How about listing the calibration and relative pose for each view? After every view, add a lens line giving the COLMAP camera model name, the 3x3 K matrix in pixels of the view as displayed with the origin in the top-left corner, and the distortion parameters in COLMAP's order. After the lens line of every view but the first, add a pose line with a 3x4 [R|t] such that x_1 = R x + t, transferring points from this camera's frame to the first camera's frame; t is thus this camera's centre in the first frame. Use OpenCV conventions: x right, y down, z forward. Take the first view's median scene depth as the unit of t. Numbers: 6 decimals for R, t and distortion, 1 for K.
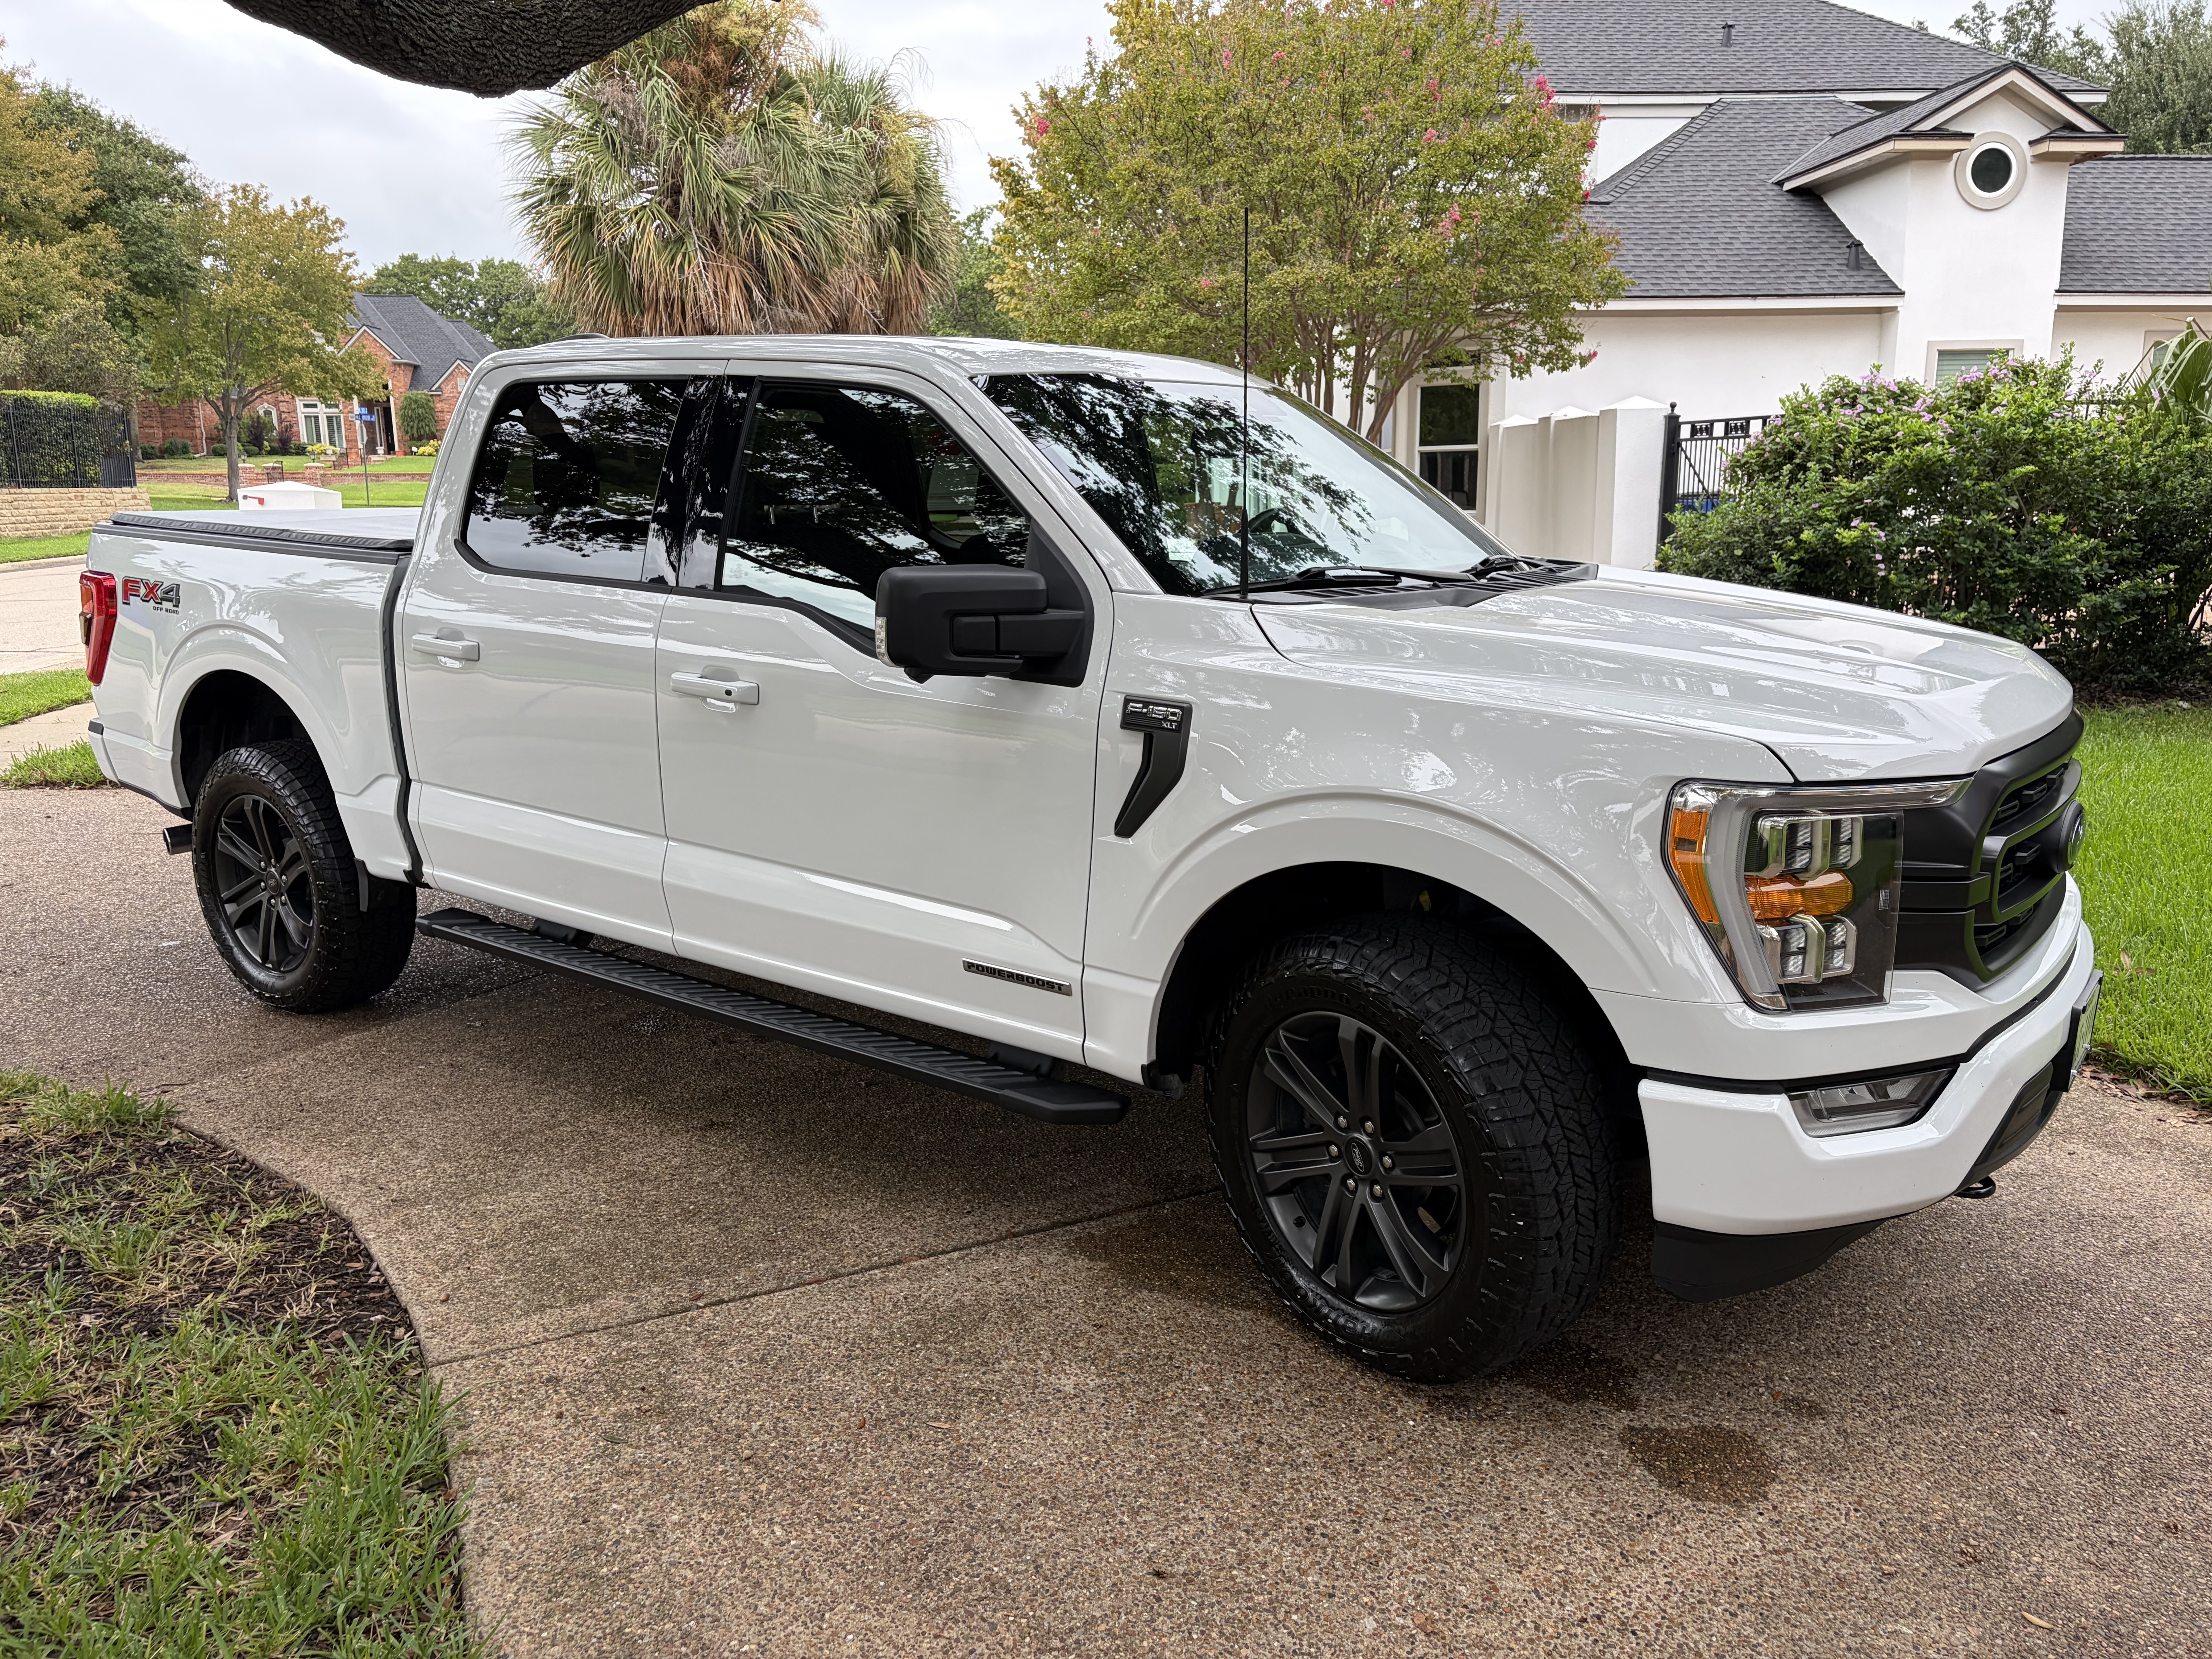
lens RADIAL K [[1682.3, 0, 1127.3], [0, 1682.3, 800.8], [0, 0, 1]] dist [0.055791, -0.064997]
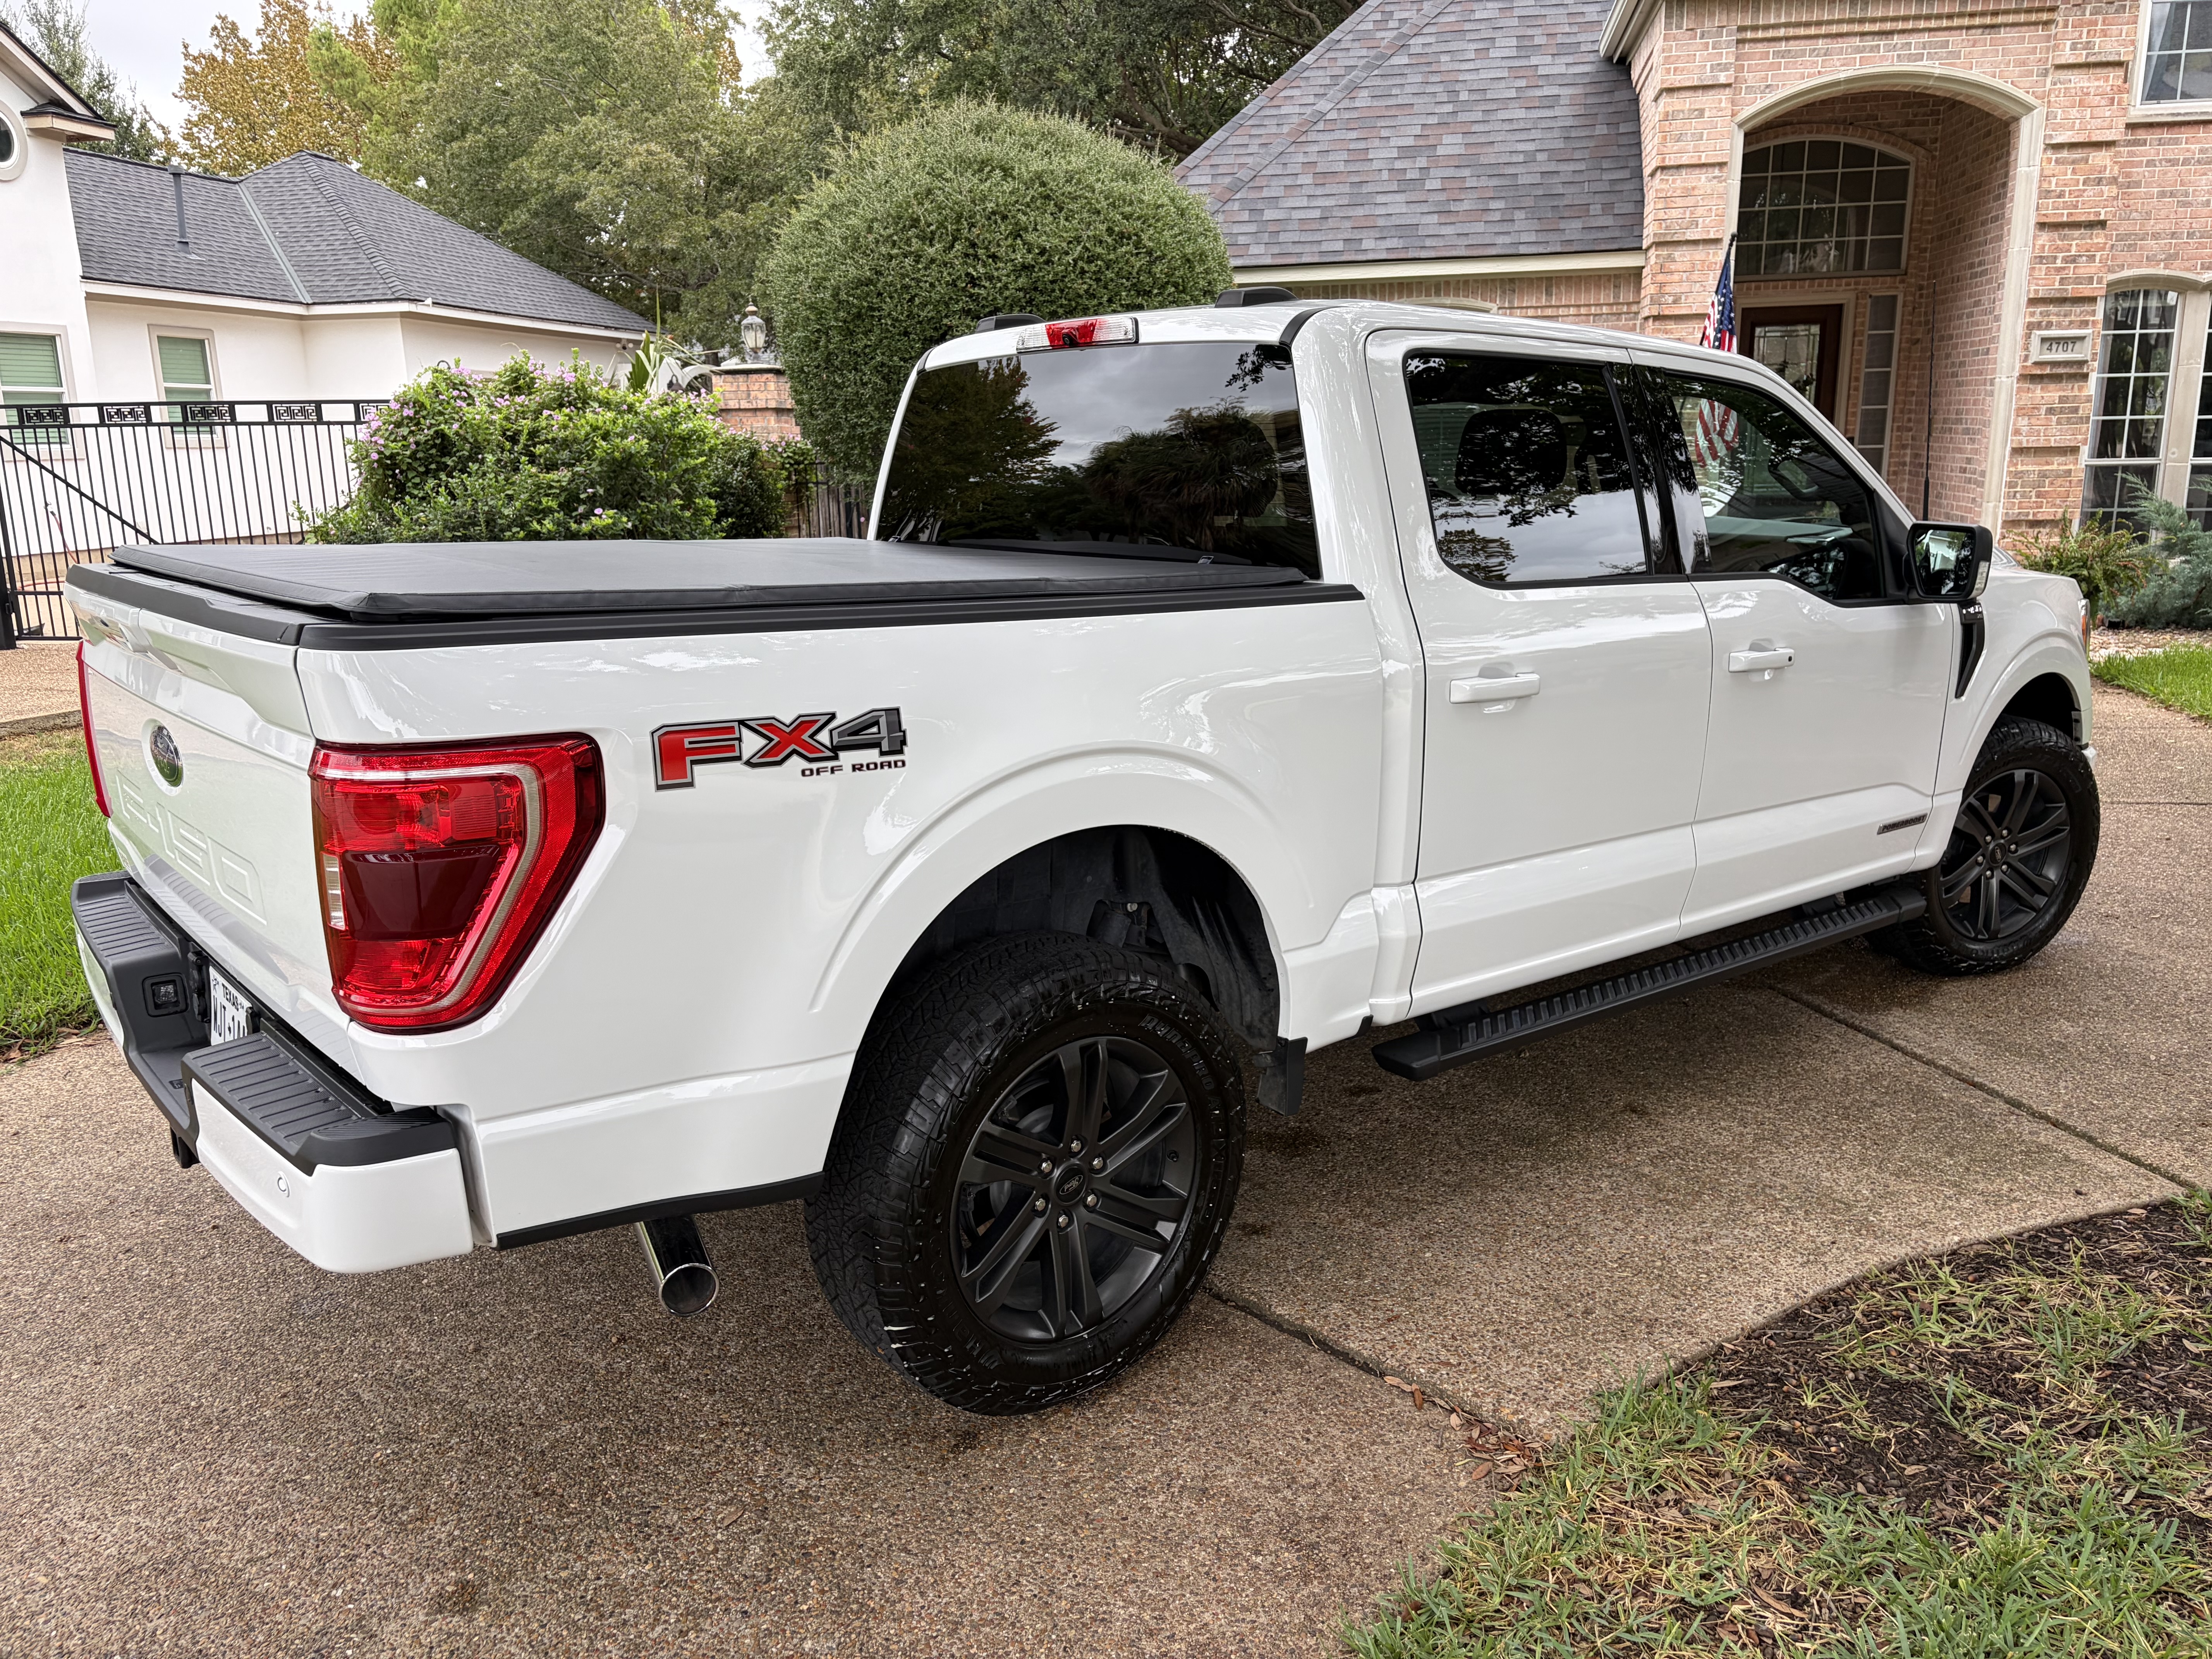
lens RADIAL K [[1663.8, 0, 1098.8], [0, 1663.8, 829.1], [0, 0, 1]] dist [0.058312, -0.056223]
pose [[0.265001, -0.214530, 0.940081, -0.272930], [0.194685, 0.966762, 0.165739, -0.043827], [-0.944390, 0.139099, 0.297958, 0.216196]]
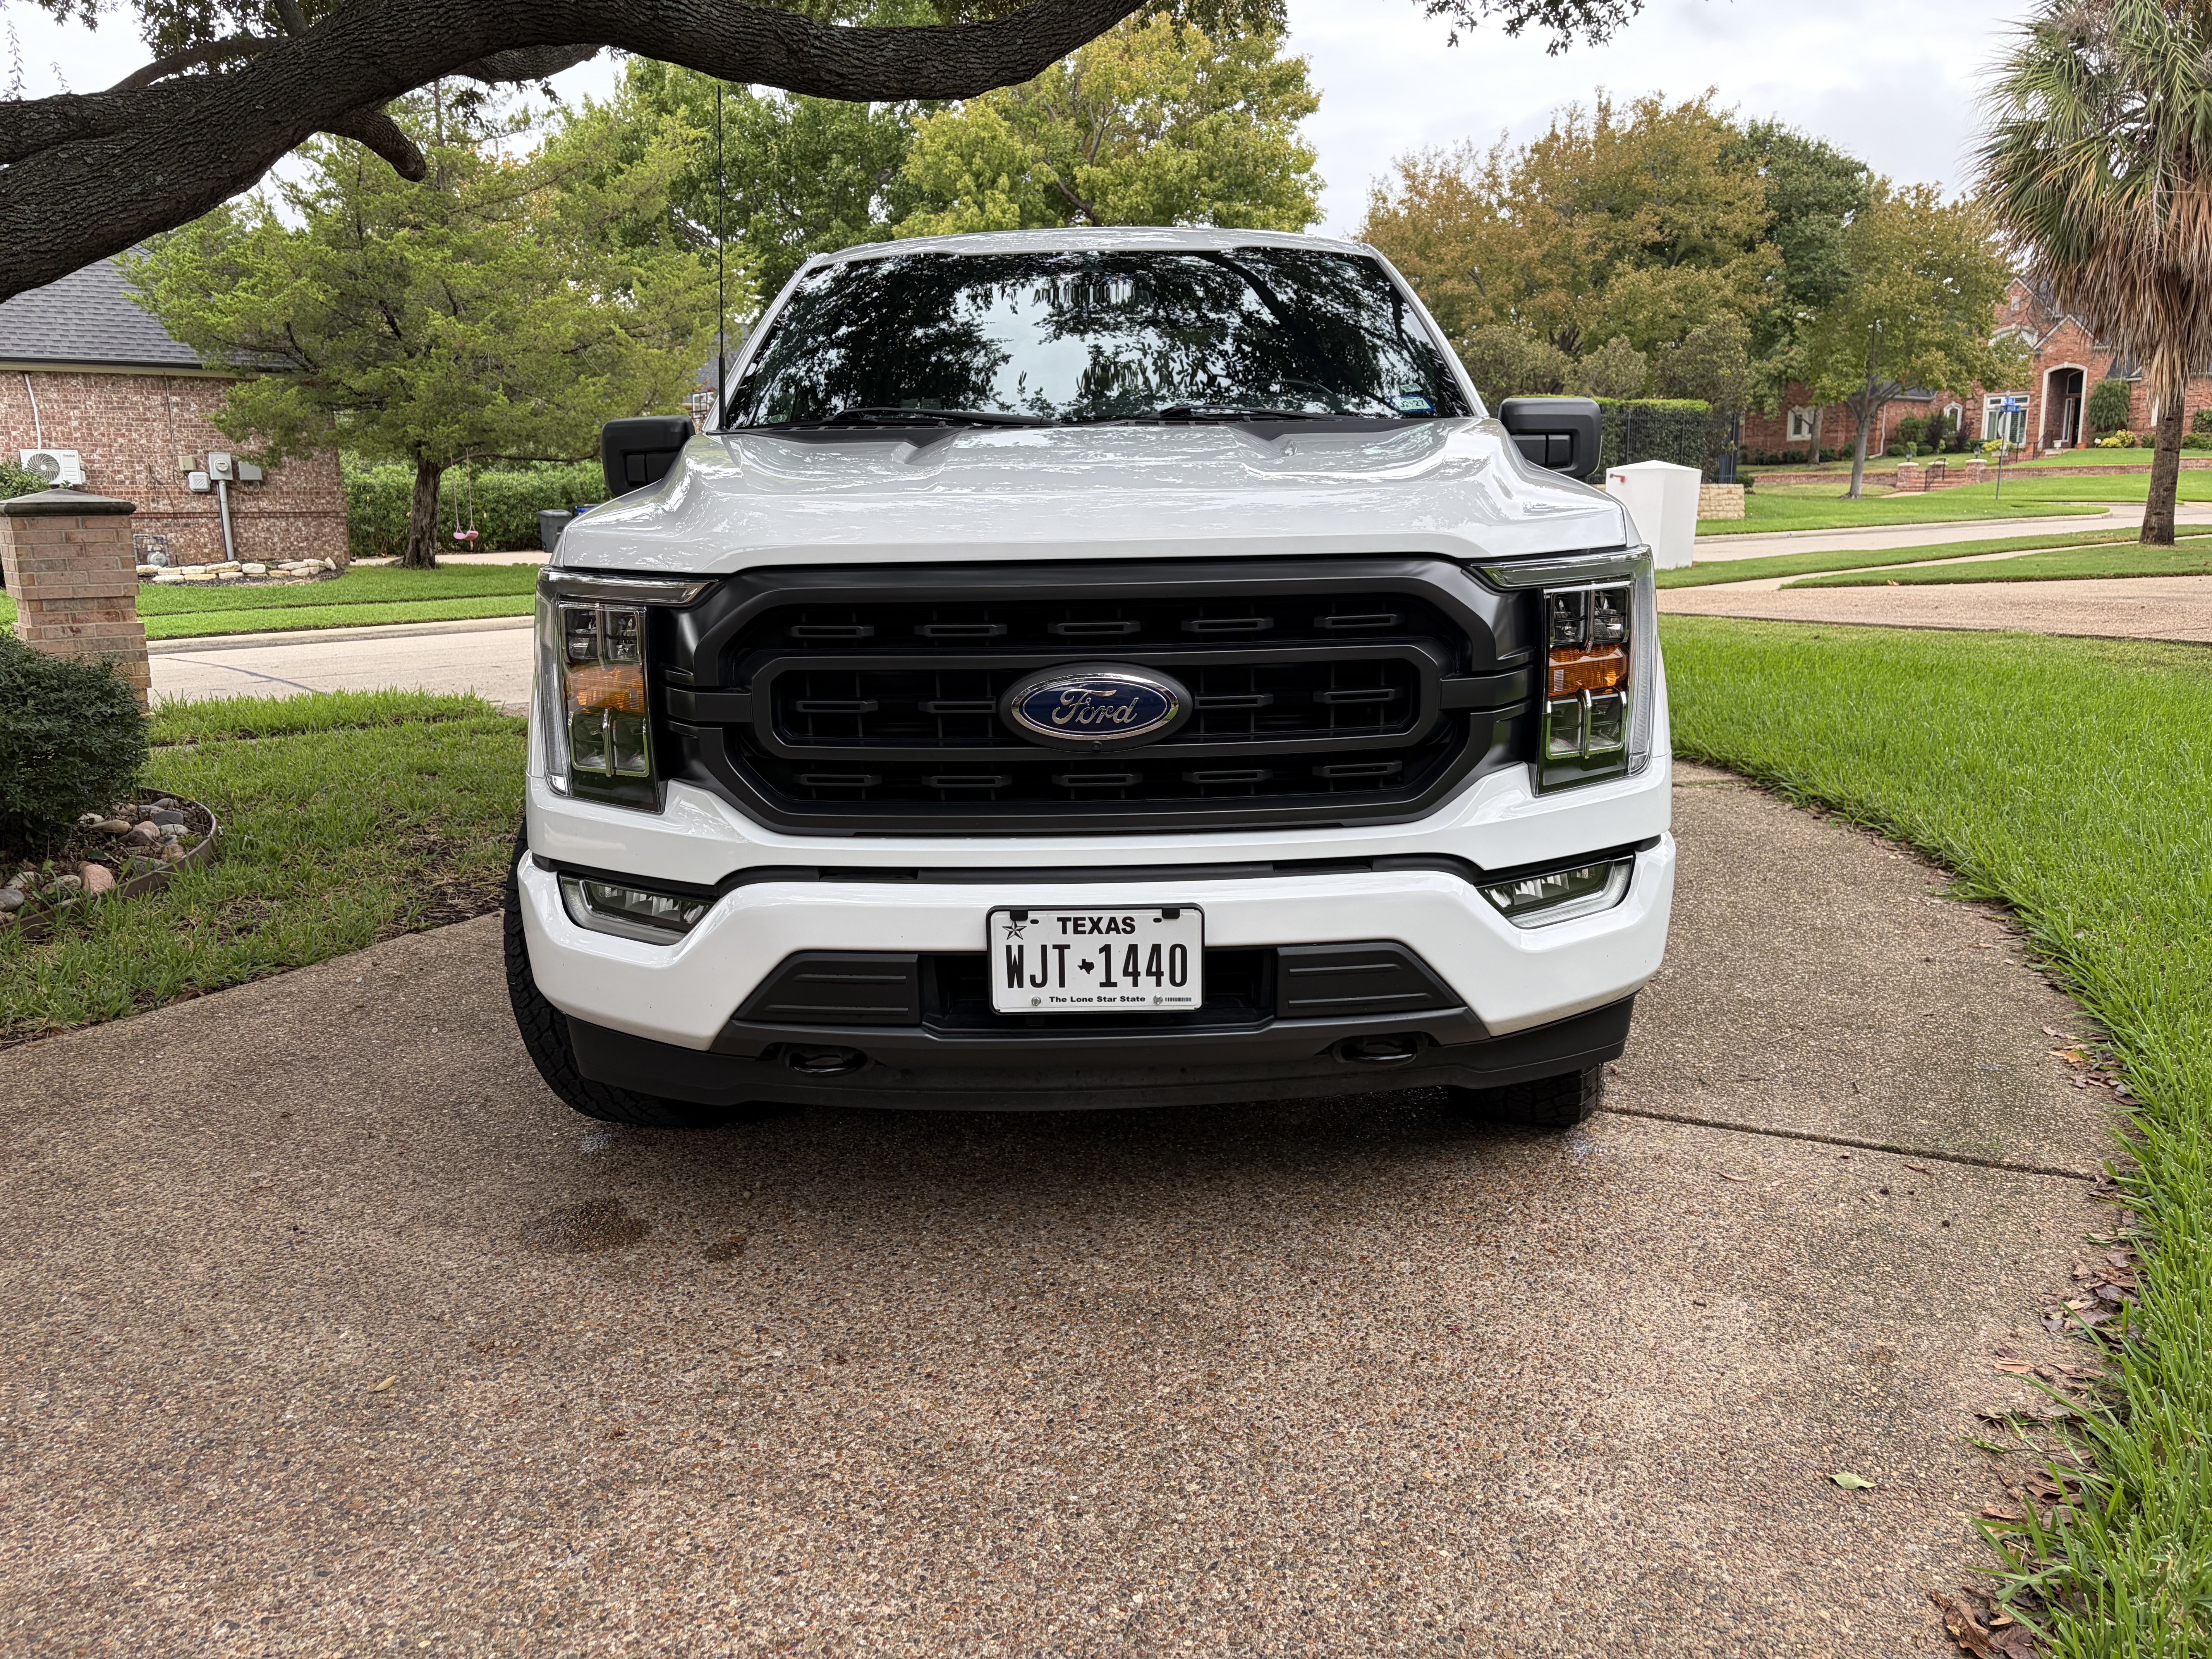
lens RADIAL K [[1663.8, 0, 1098.8], [0, 1663.8, 829.1], [0, 0, 1]] dist [0.058312, -0.056223]
pose [[0.572692, 0.149037, -0.806109, 0.199807], [-0.137184, 0.986892, 0.085000, 0.002292], [0.808211, 0.061906, 0.585630, 0.097033]]
